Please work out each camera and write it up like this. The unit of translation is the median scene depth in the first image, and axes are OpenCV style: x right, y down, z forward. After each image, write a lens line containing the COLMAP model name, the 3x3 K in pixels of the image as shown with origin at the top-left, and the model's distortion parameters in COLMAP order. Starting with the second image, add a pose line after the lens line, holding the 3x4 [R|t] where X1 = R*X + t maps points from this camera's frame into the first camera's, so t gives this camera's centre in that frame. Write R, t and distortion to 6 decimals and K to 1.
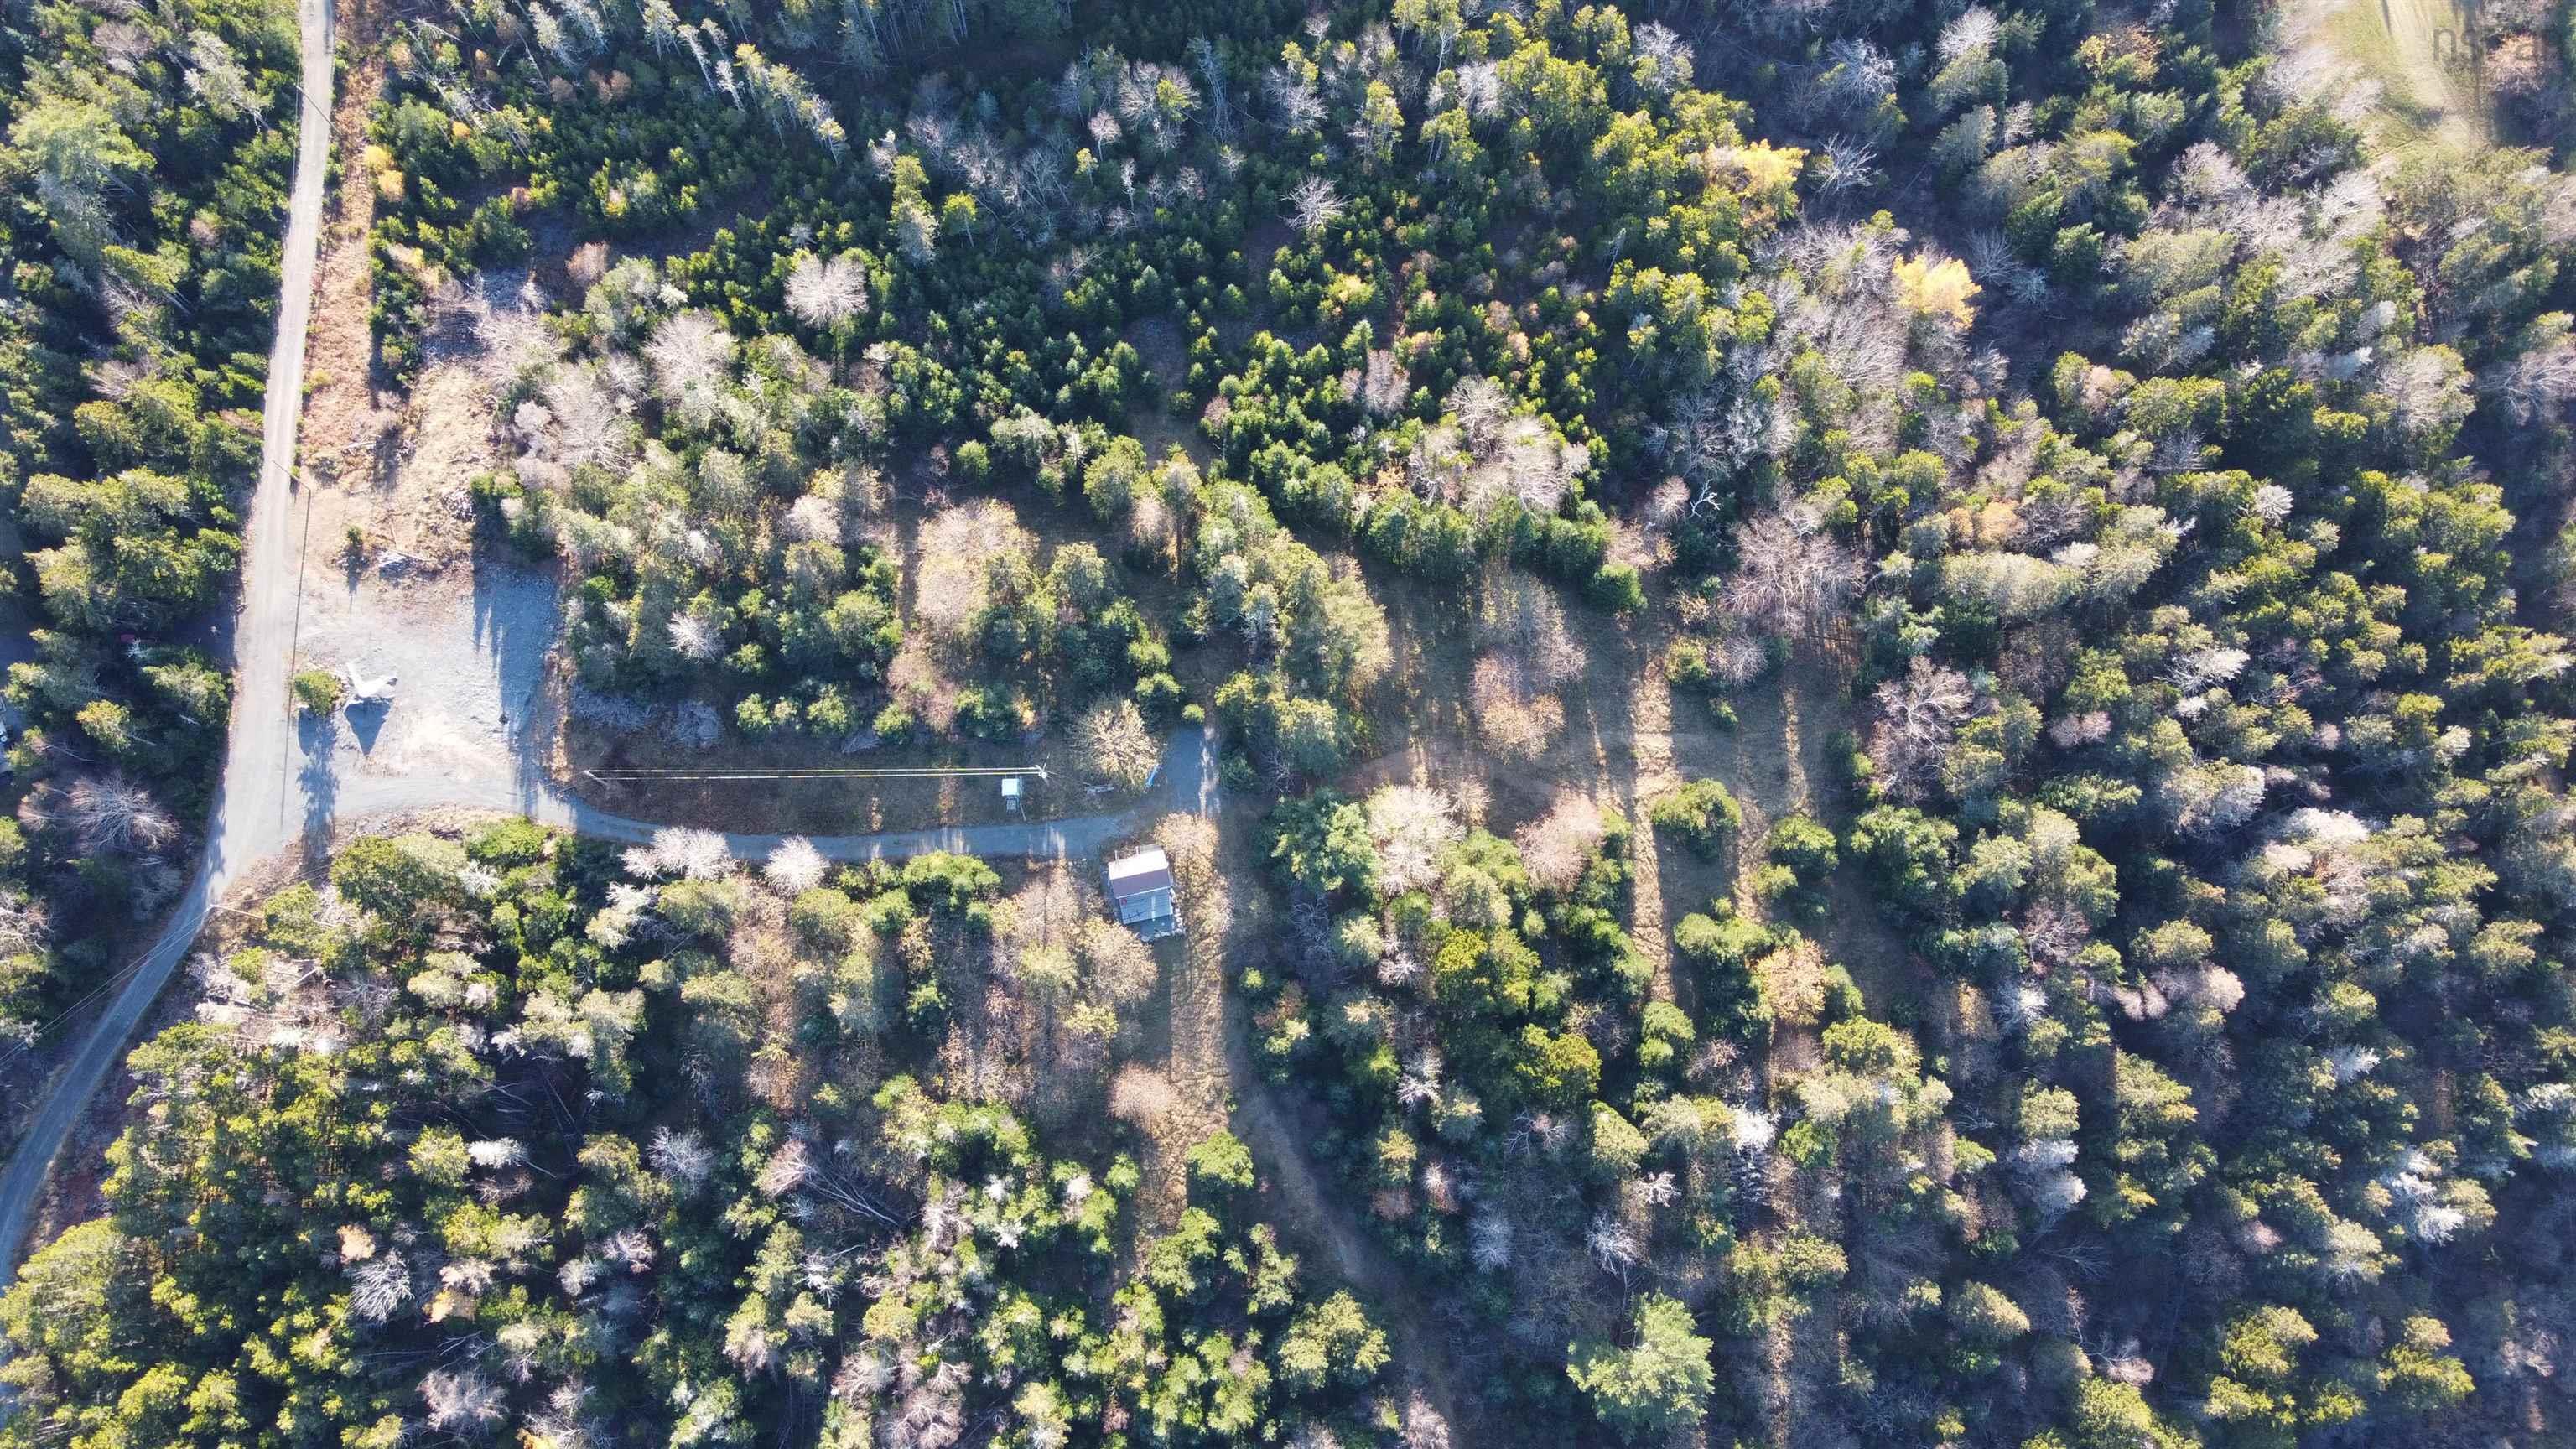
lens RADIAL K [[1832.2, 0, 1288.0], [0, 1832.2, 724.5], [0, 0, 1]] dist [0.020524, -0.004359]
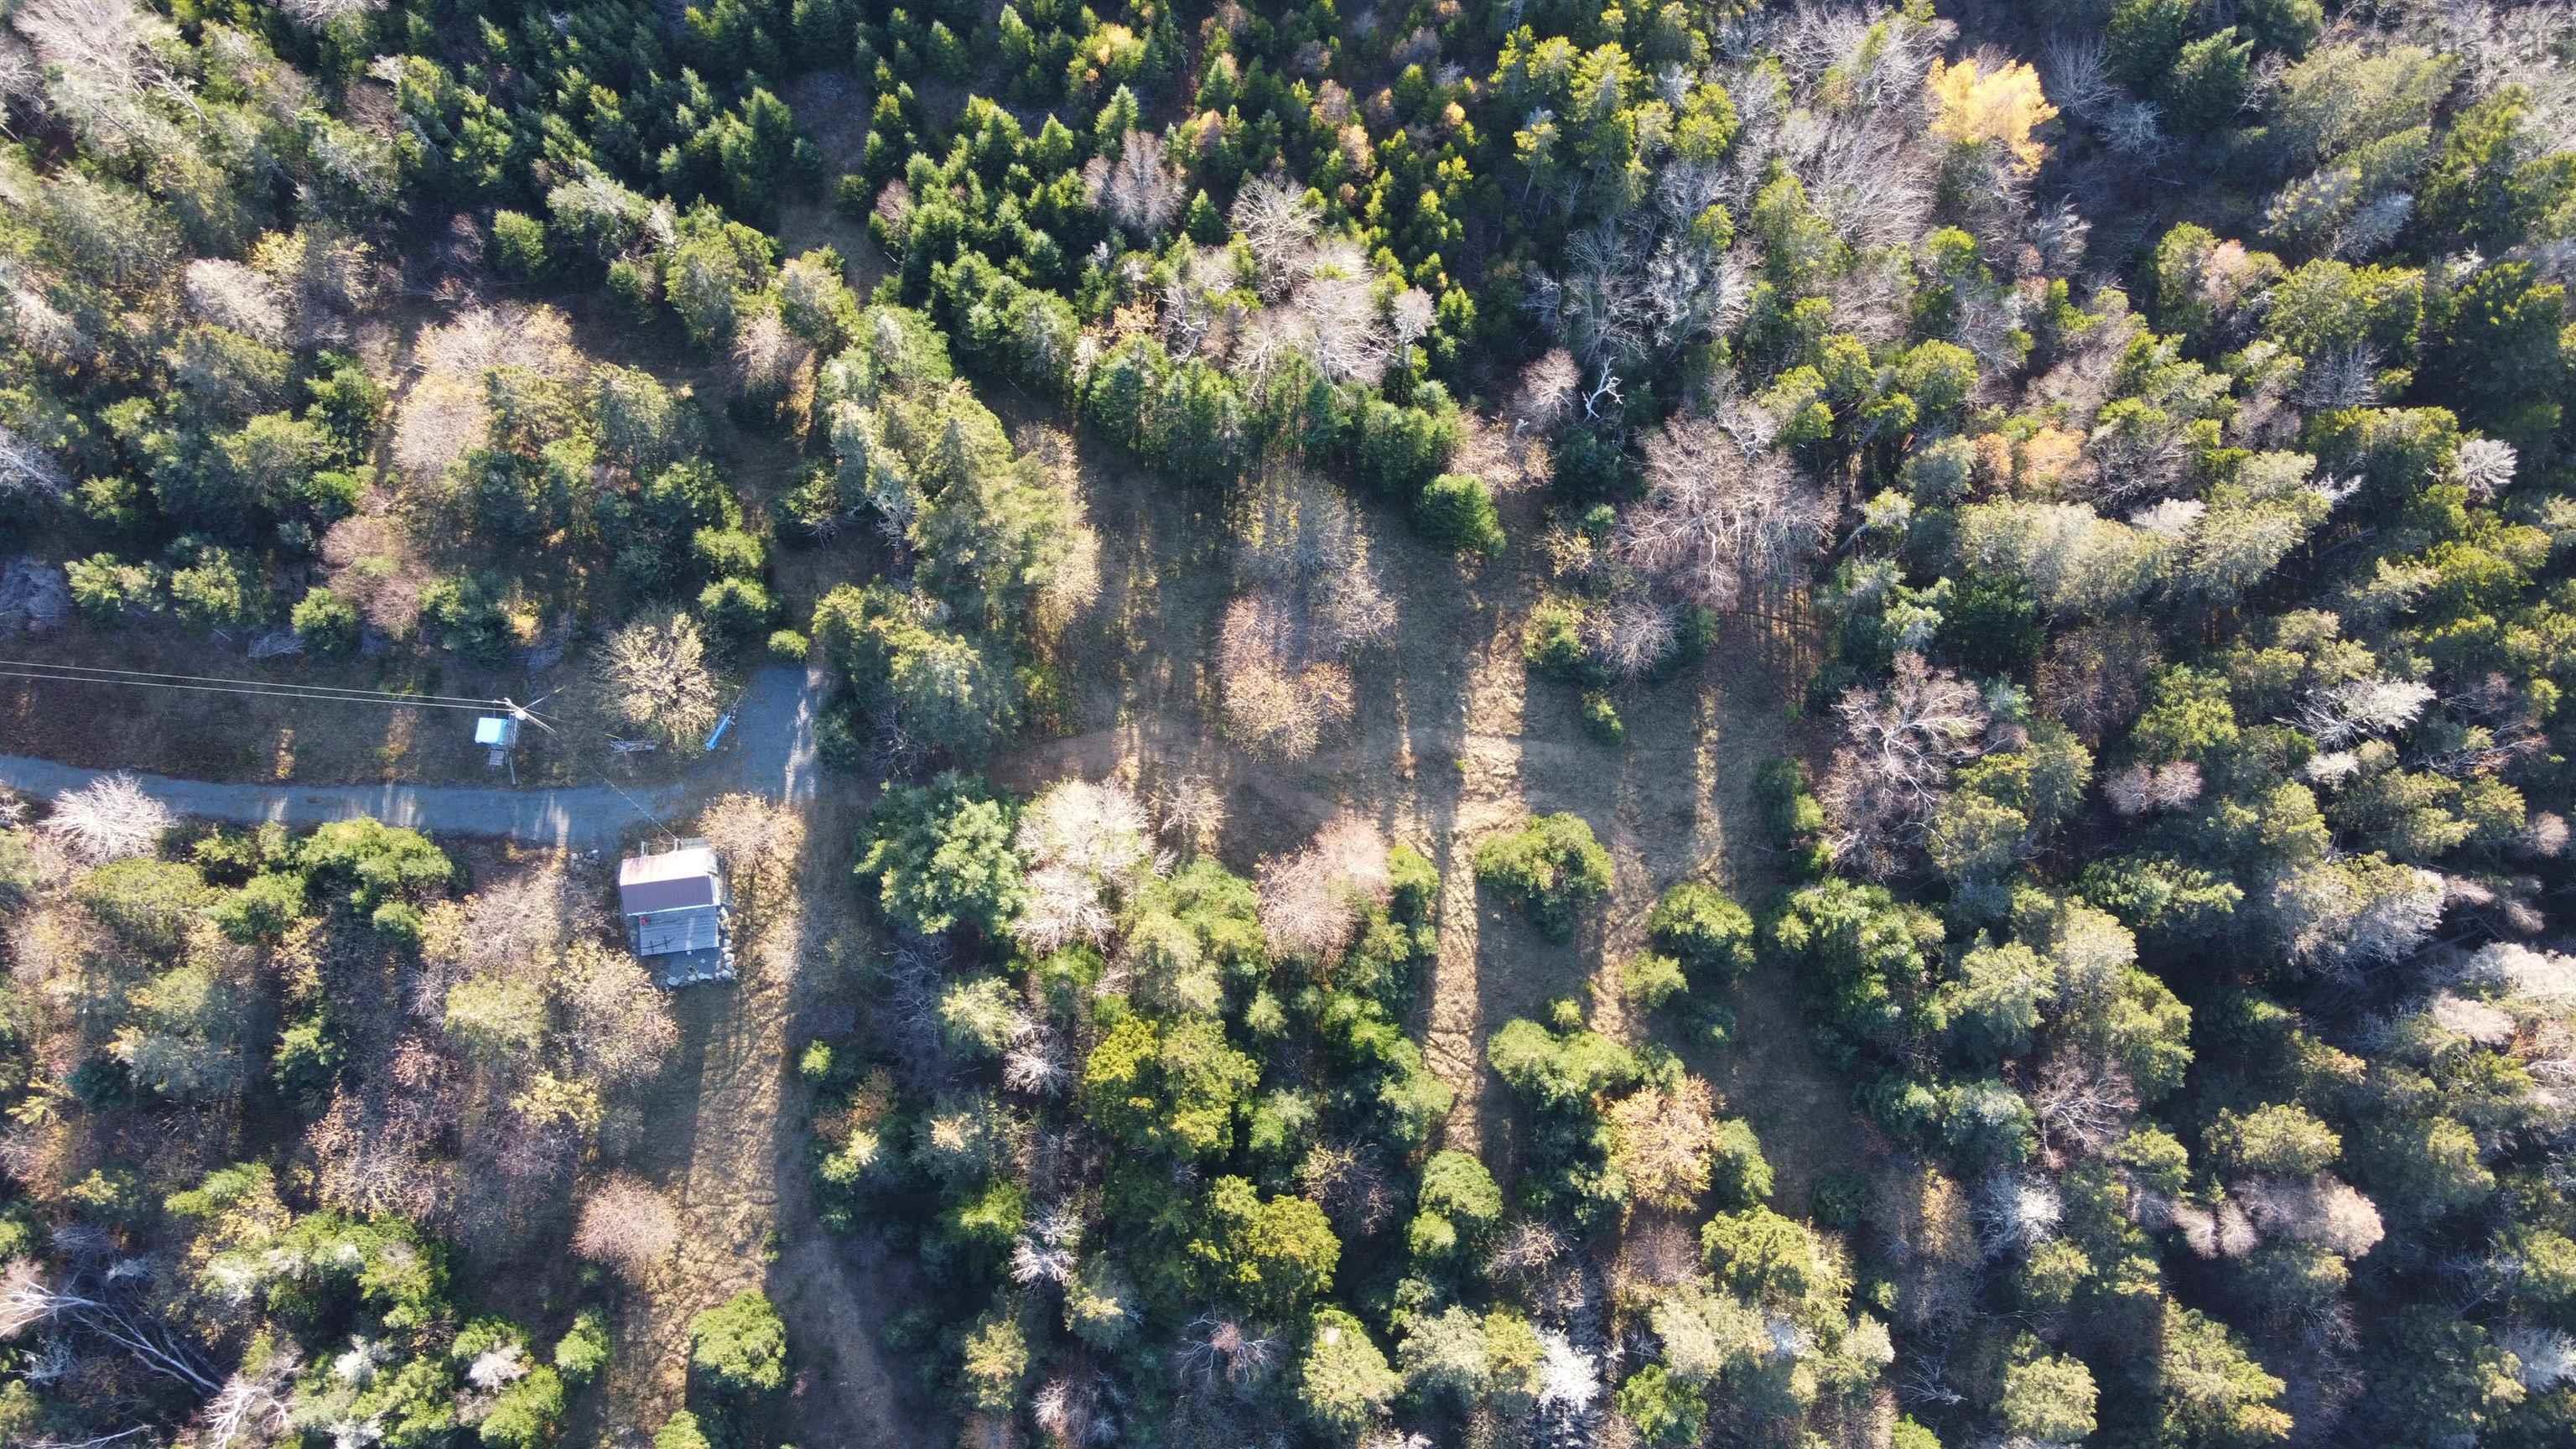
lens RADIAL K [[1832.2, 0, 1288.0], [0, 1832.2, 724.5], [0, 0, 1]] dist [0.020524, -0.004359]
pose [[0.995648, 0.087218, -0.032834, 0.151123], [-0.087423, 0.996159, -0.004864, 0.010207], [0.032284, 0.007713, 0.999449, 0.351559]]
